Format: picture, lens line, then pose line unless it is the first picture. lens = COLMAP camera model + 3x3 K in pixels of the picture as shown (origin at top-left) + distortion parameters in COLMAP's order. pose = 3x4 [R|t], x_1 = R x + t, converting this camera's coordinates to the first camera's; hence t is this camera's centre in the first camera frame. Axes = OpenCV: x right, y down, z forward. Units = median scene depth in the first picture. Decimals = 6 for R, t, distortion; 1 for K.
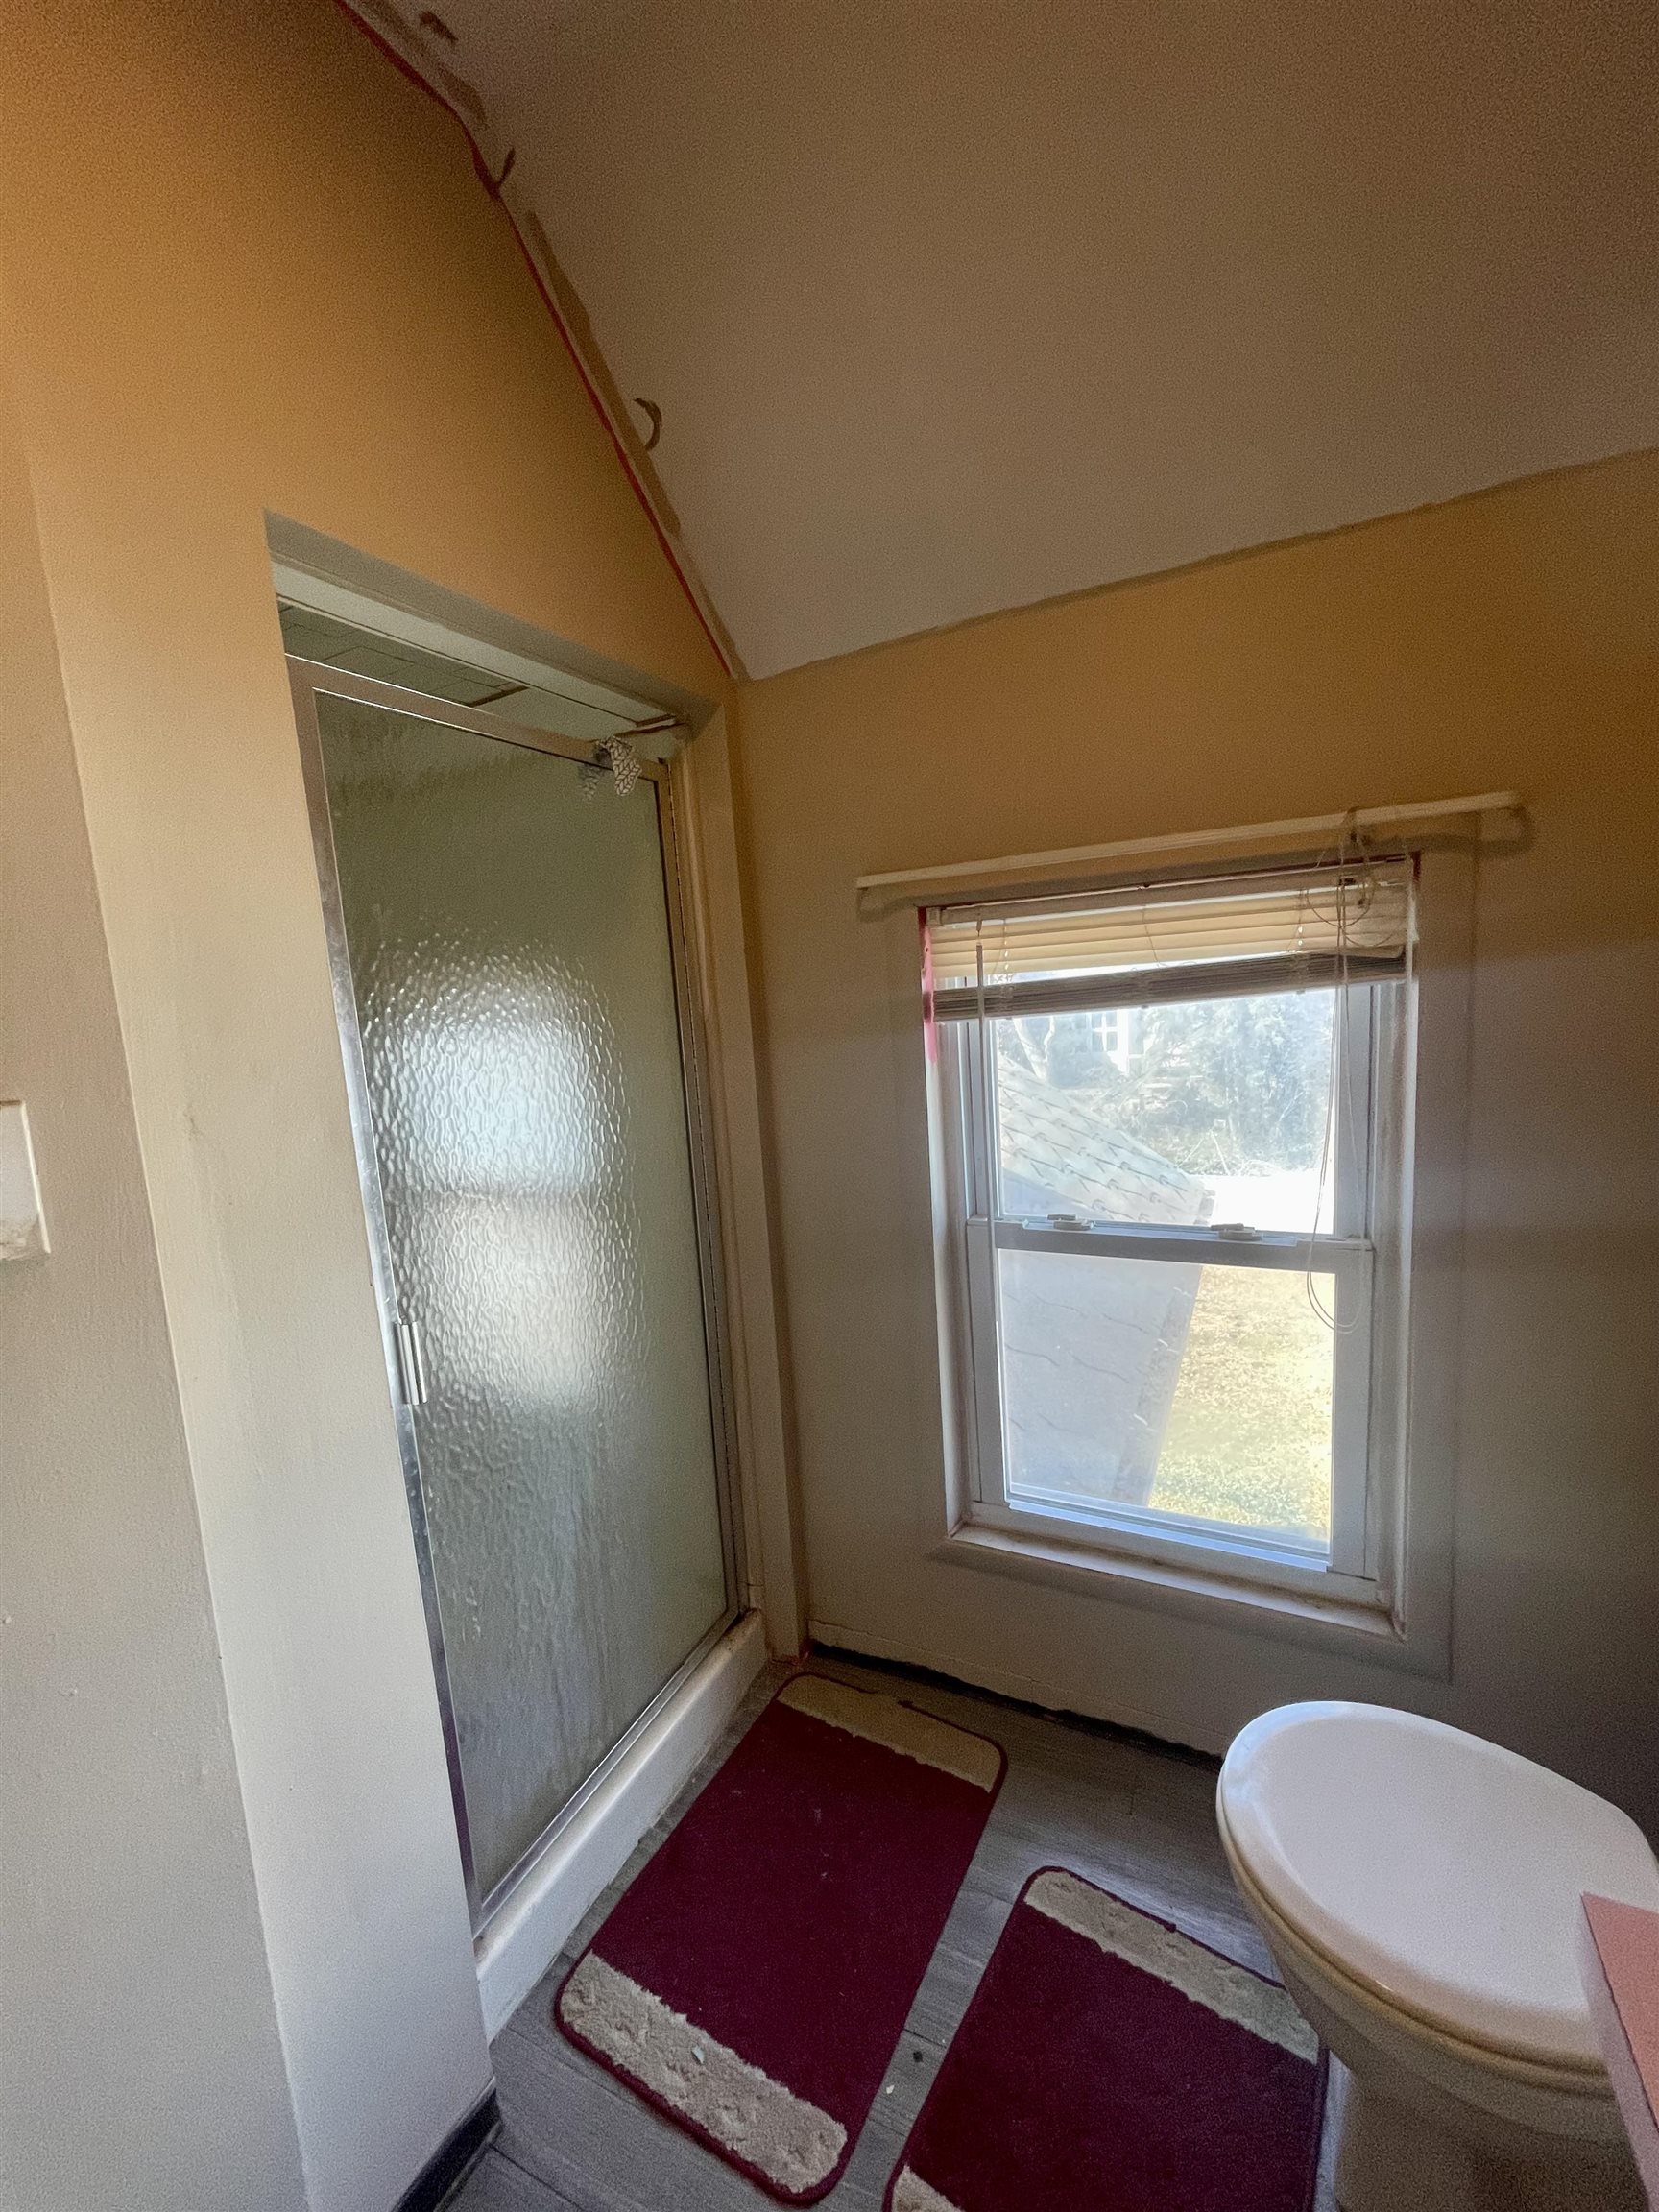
lens RADIAL K [[895.7, 0, 820.8], [0, 895.7, 1094.0], [0, 0, 1]] dist [-0.001948, -0.000303]
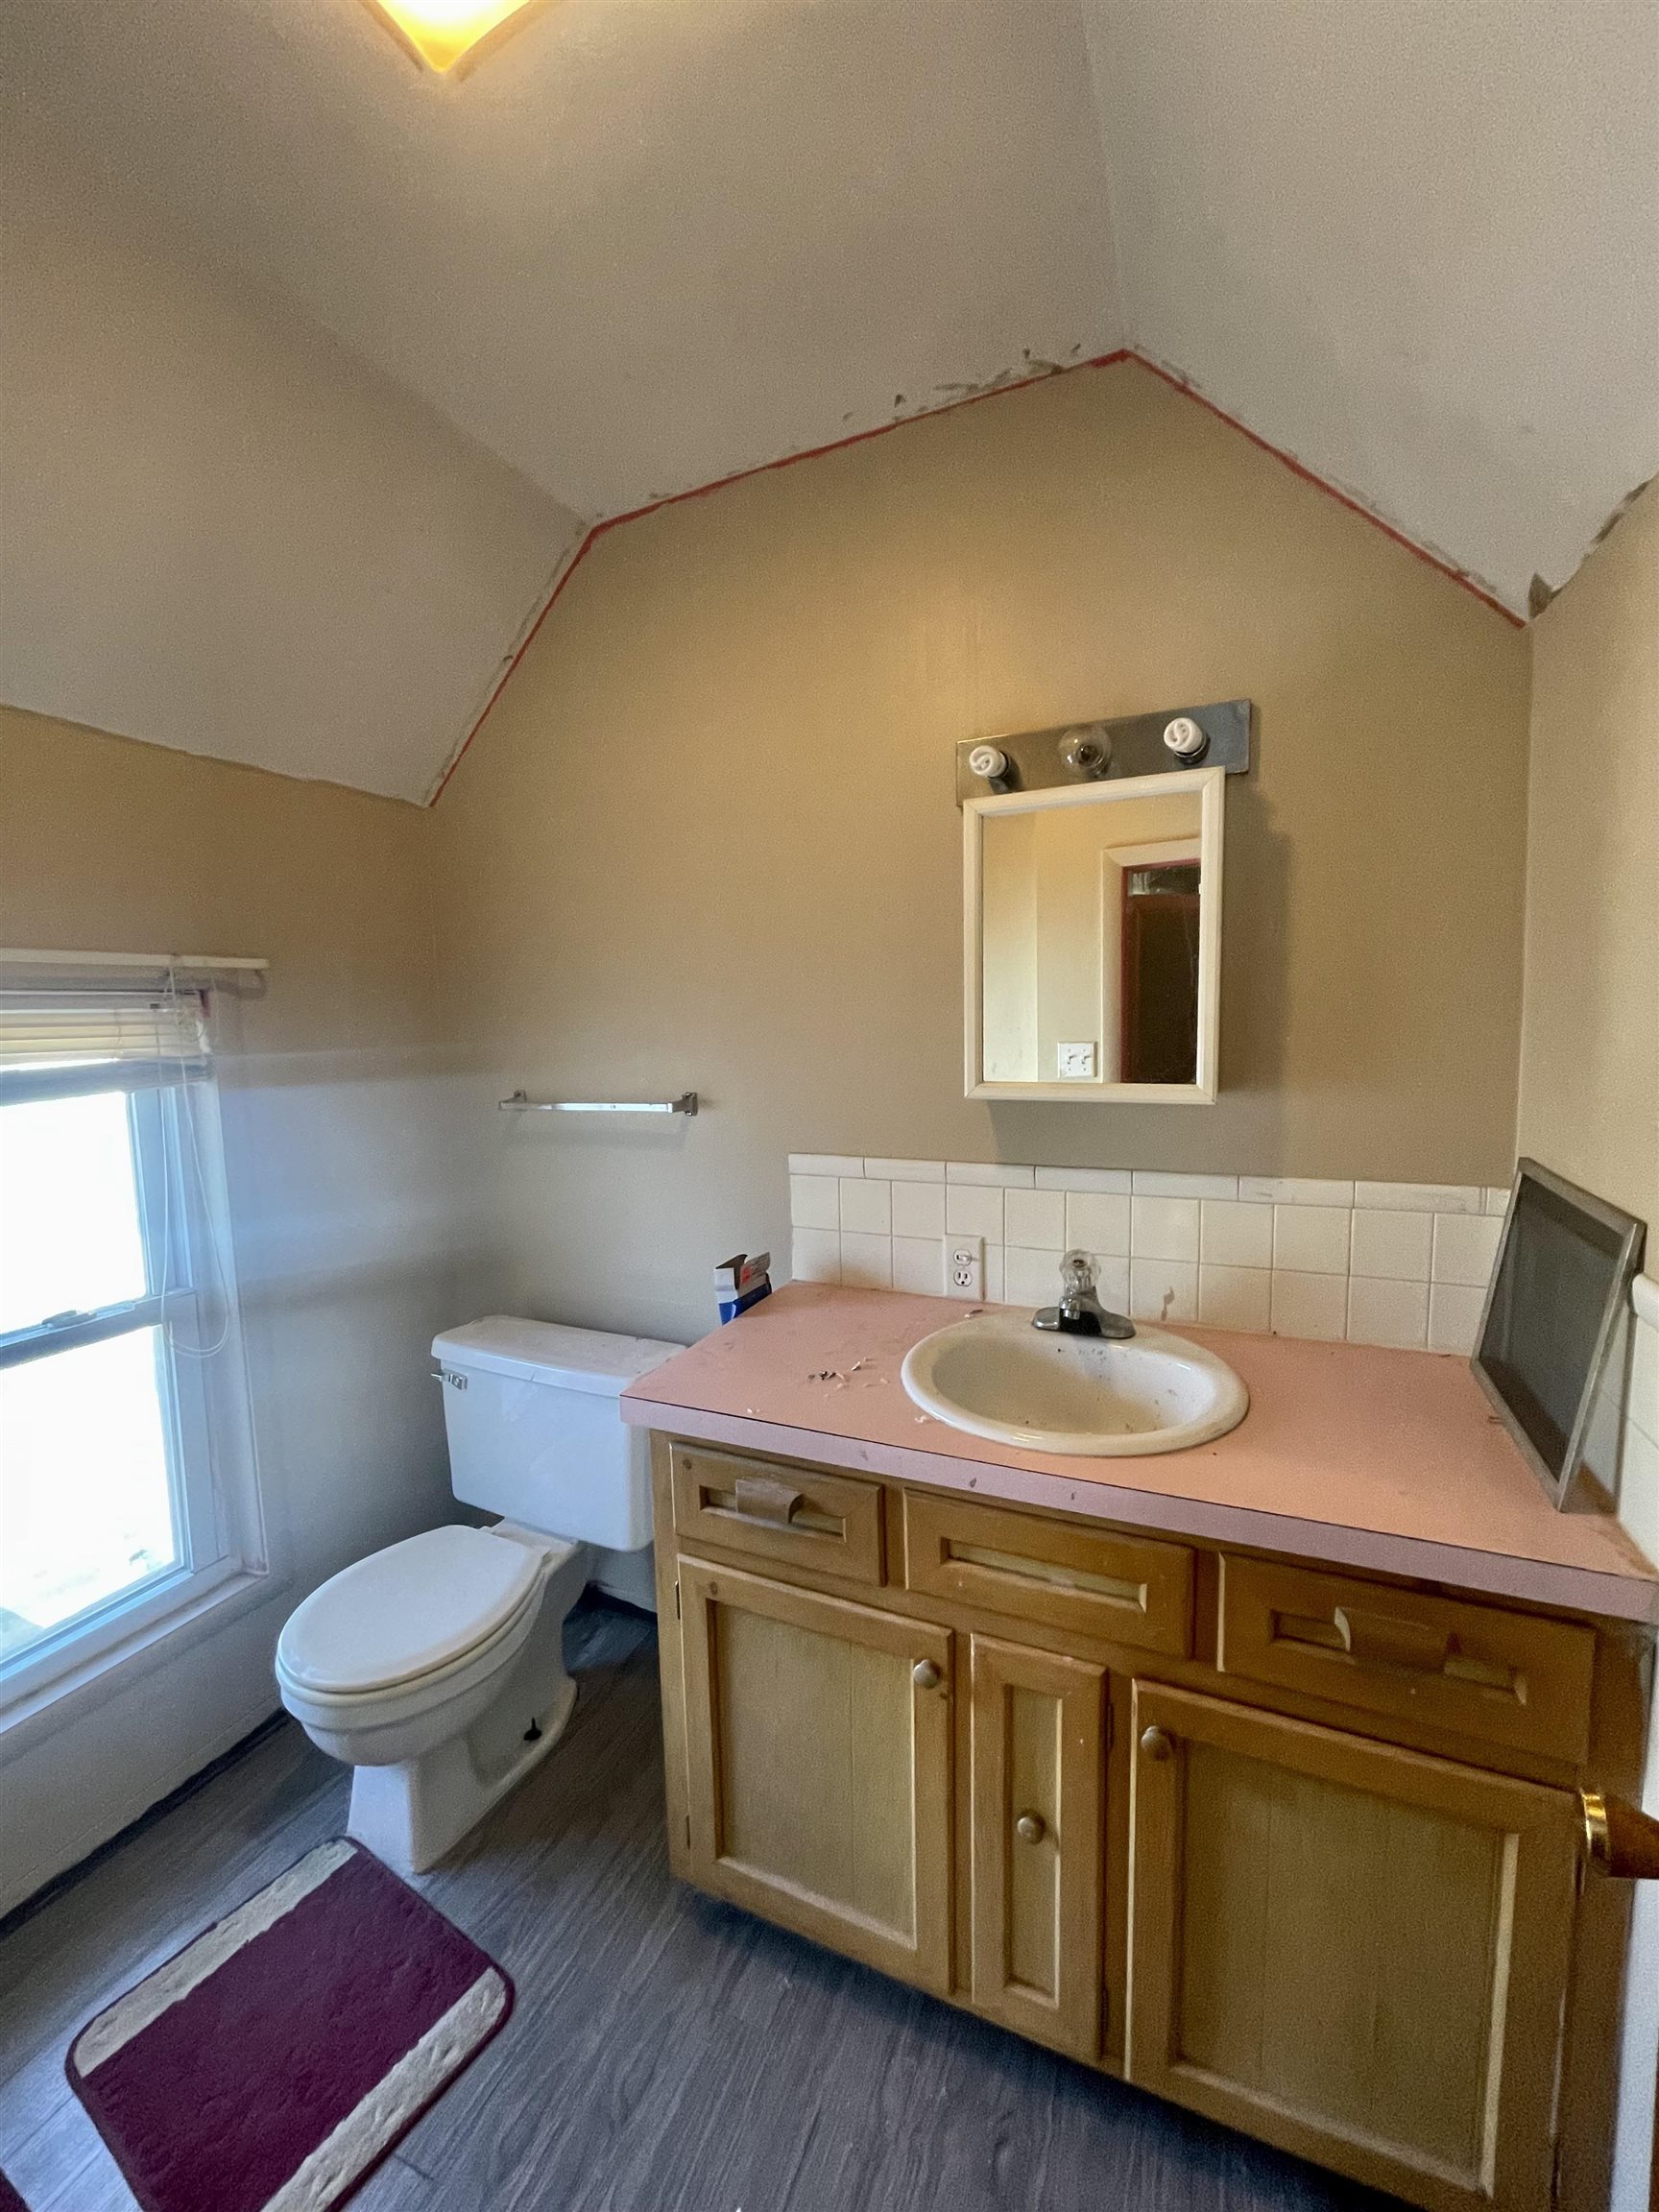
lens RADIAL K [[895.7, 0, 820.8], [0, 895.7, 1113.3], [0, 0, 1]] dist [-0.001948, -0.000303]
pose [[-0.042767, -0.024054, 0.998795, -0.751121], [0.178569, 0.983428, 0.031330, 0.046726], [-0.982997, 0.179694, -0.037763, 0.129659]]
